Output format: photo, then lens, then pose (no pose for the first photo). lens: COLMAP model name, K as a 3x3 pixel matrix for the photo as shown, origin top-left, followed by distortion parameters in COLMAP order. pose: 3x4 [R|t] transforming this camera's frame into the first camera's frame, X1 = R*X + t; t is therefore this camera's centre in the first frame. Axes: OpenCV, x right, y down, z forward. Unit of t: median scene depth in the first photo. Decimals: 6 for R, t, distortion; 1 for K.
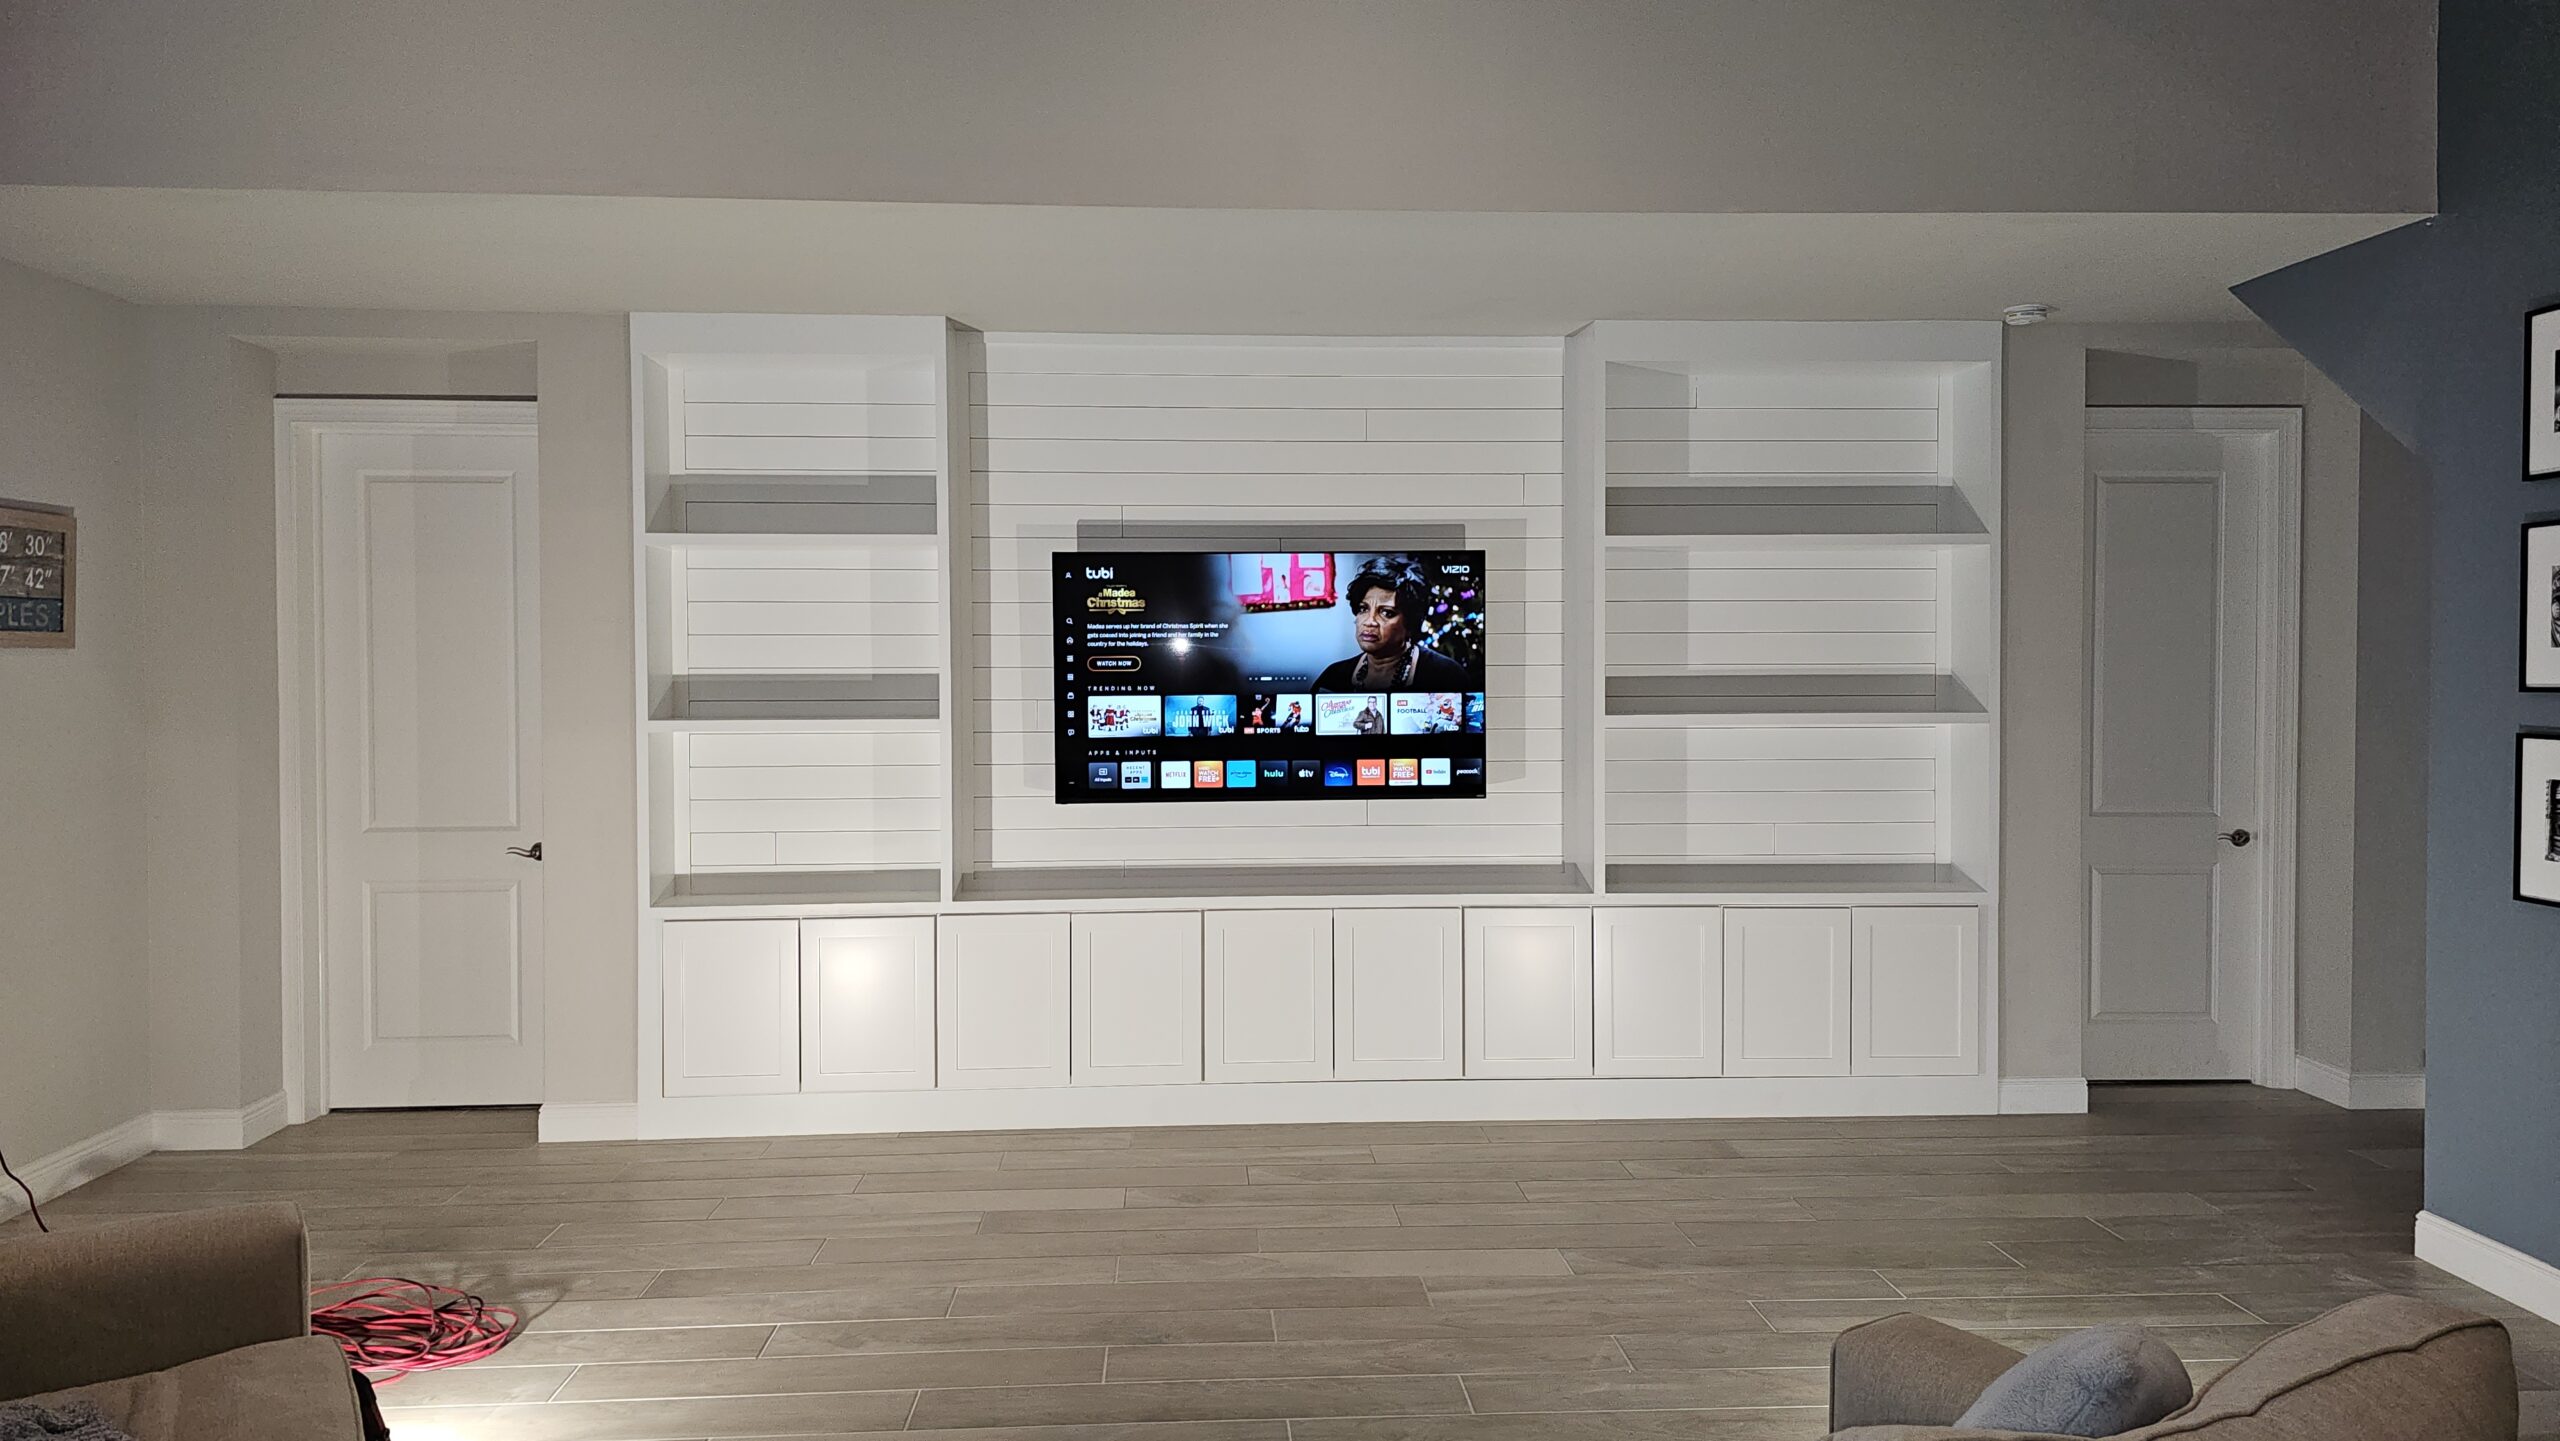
lens RADIAL K [[1753.1, 0, 1286.3], [0, 1753.1, 691.6], [0, 0, 1]] dist [0.061521, -0.063173]
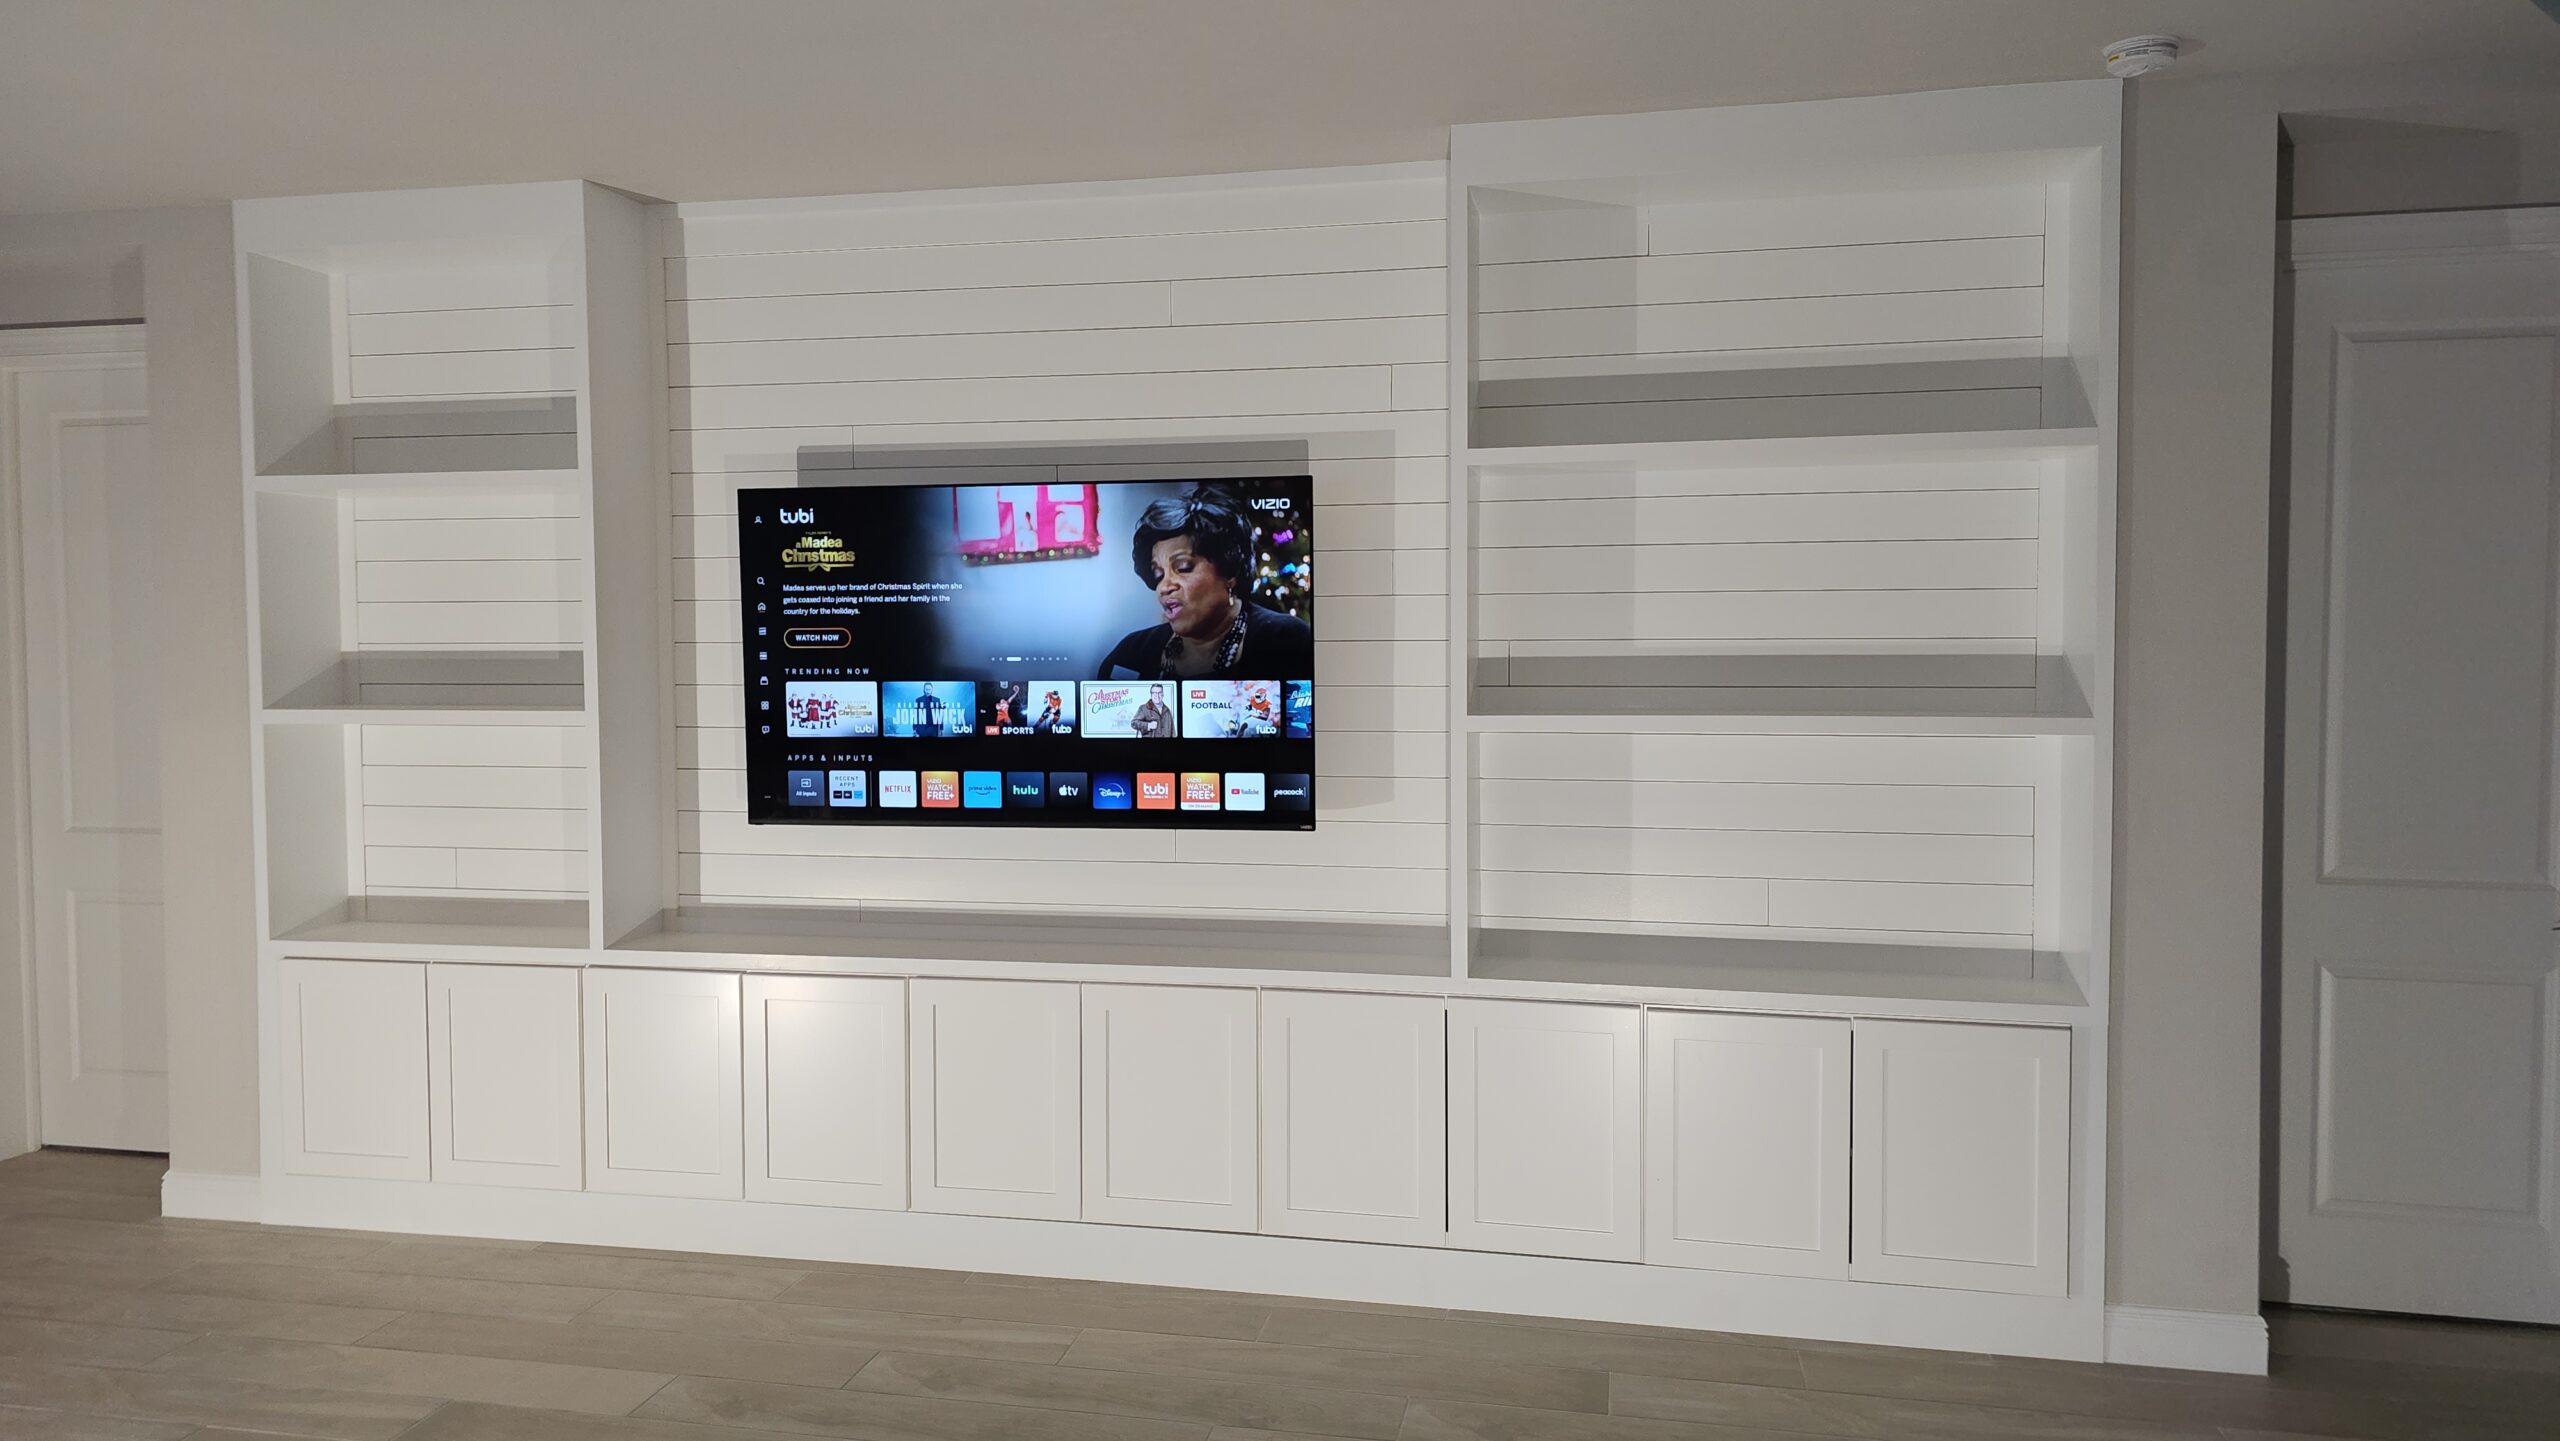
lens RADIAL K [[1753.1, 0, 1286.3], [0, 1753.1, 691.6], [0, 0, 1]] dist [0.061521, -0.063173]
pose [[0.963968, 0.008618, -0.265878, 0.291554], [-0.002727, 0.999743, 0.022518, -0.010685], [0.266004, -0.020981, 0.963744, 0.329669]]
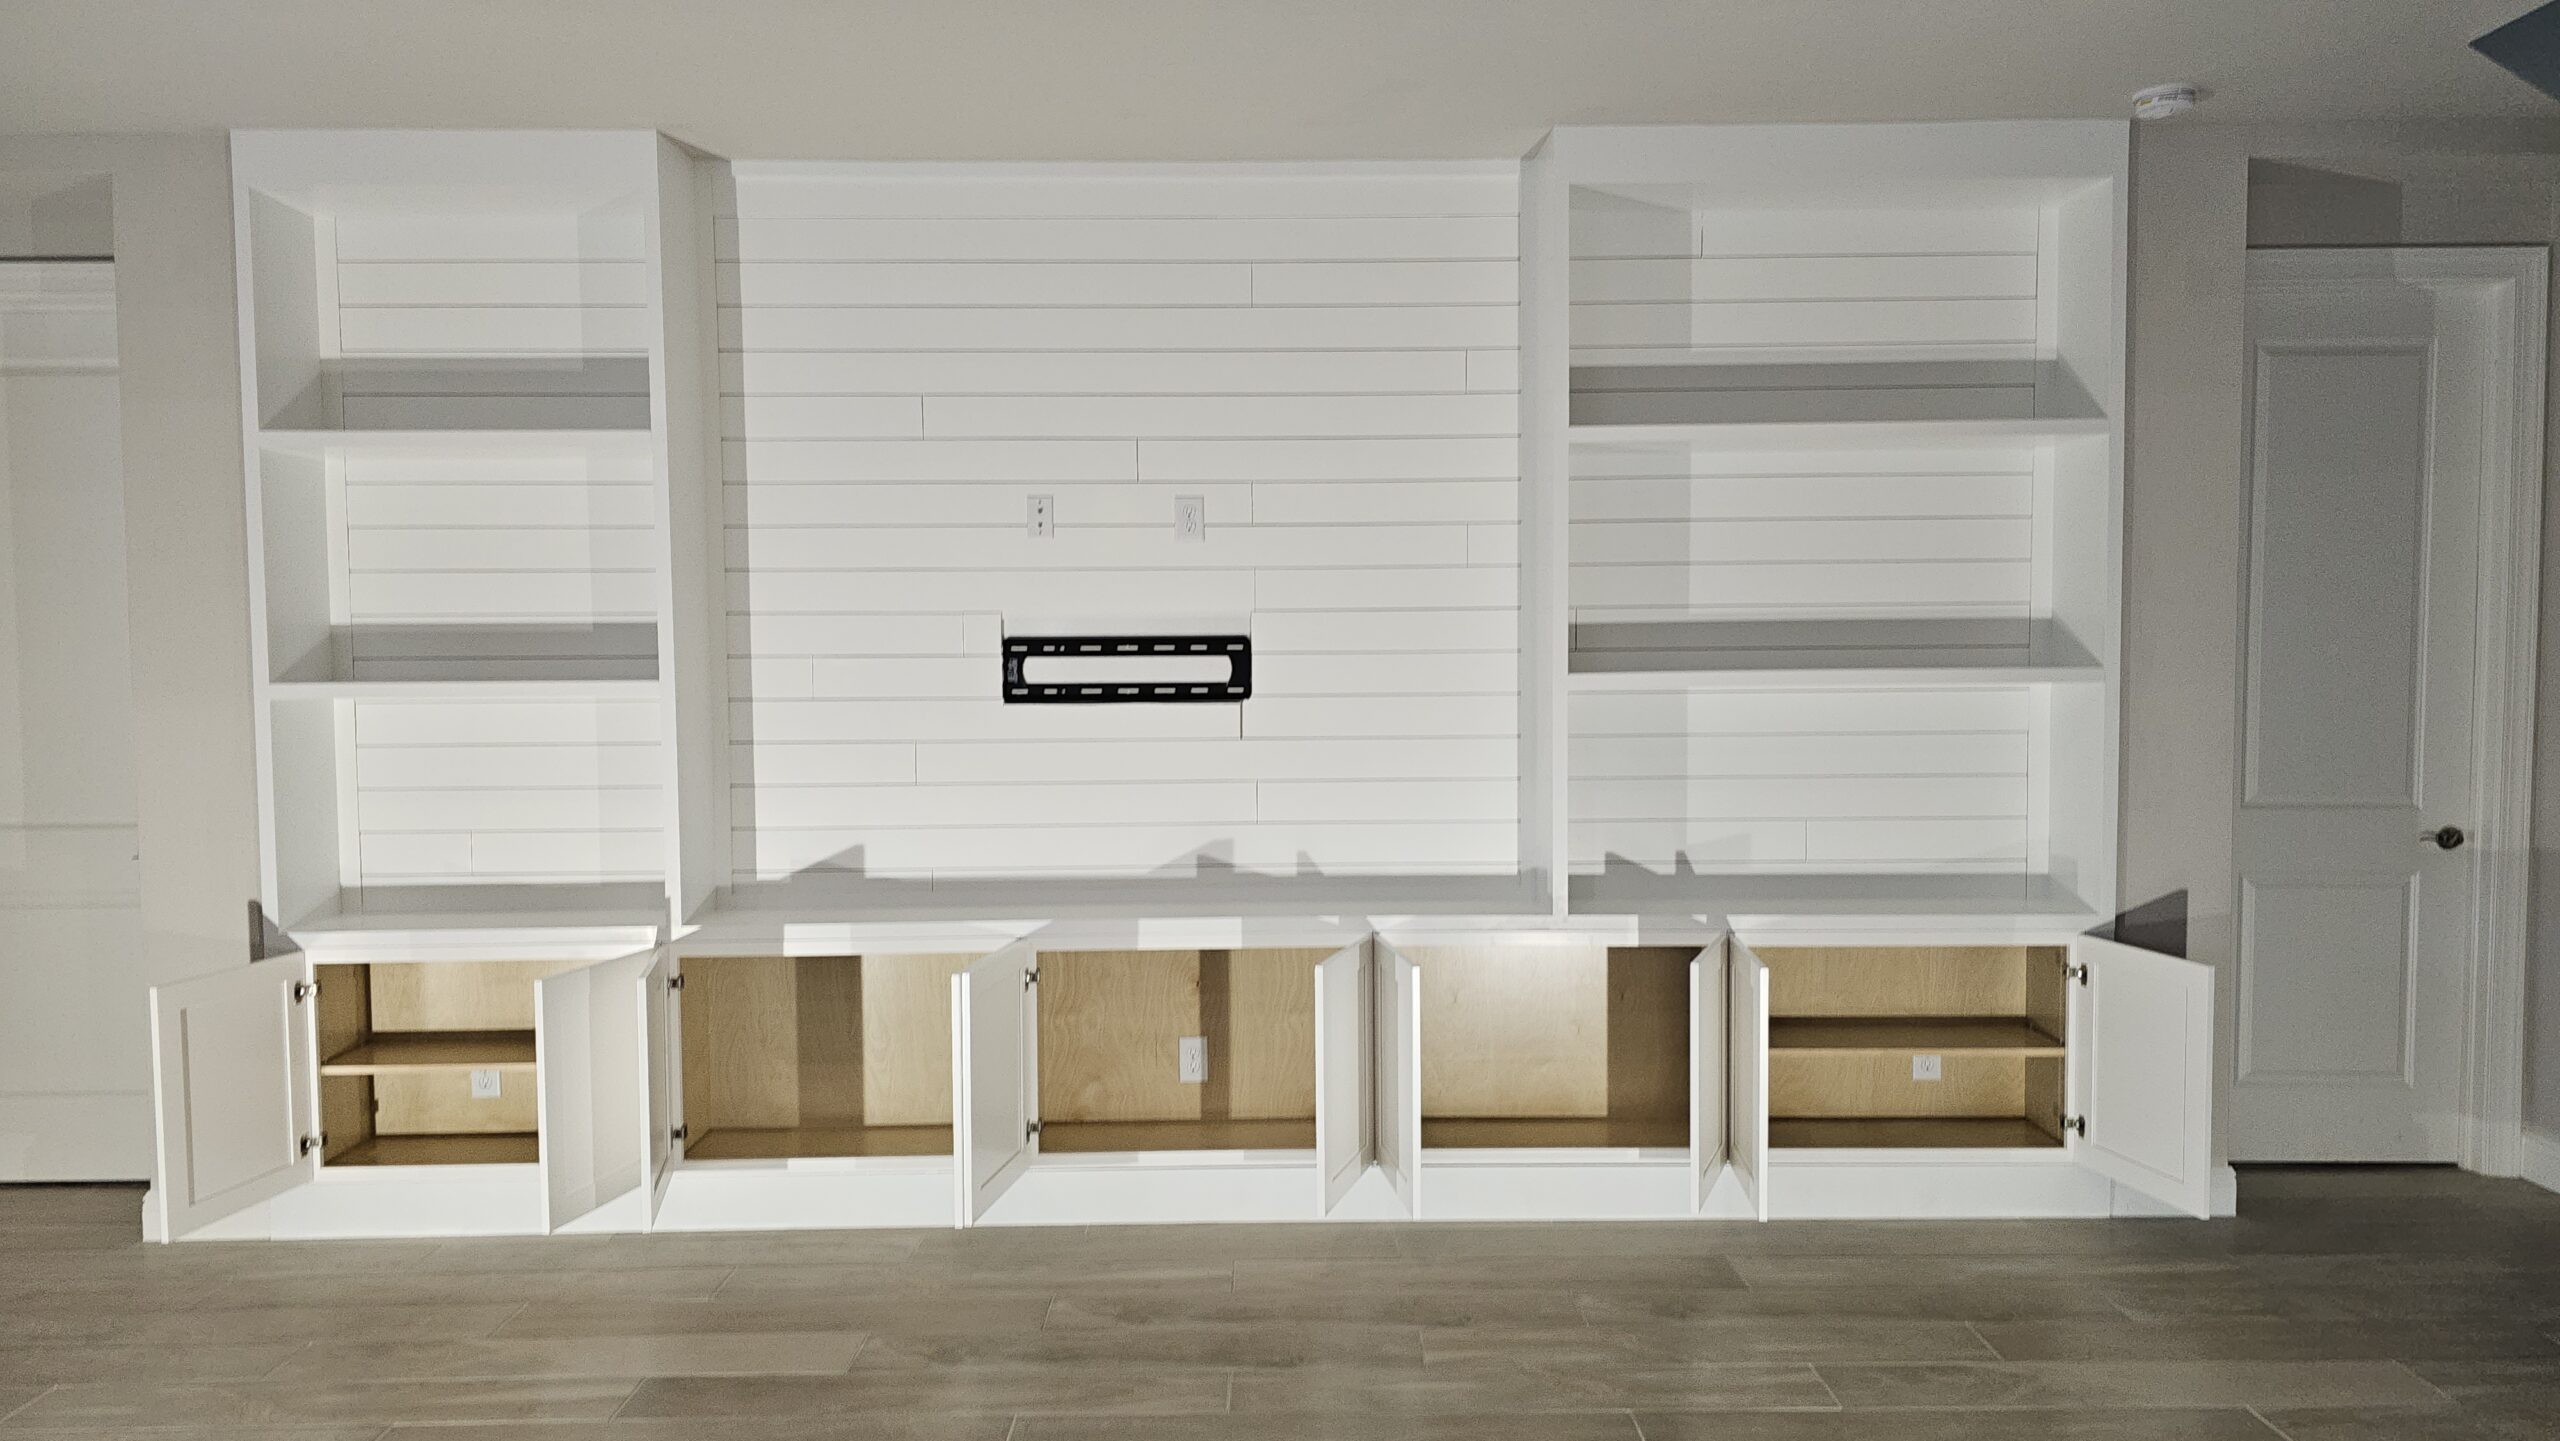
lens RADIAL K [[1750.8, 0, 1290.3], [0, 1750.8, 723.5], [0, 0, 1]] dist [0.060268, -0.059560]
pose [[0.998806, -0.002314, -0.048808, 0.100806], [0.003815, 0.999522, 0.030685, 0.011274], [0.048714, -0.030835, 0.998337, 0.262123]]
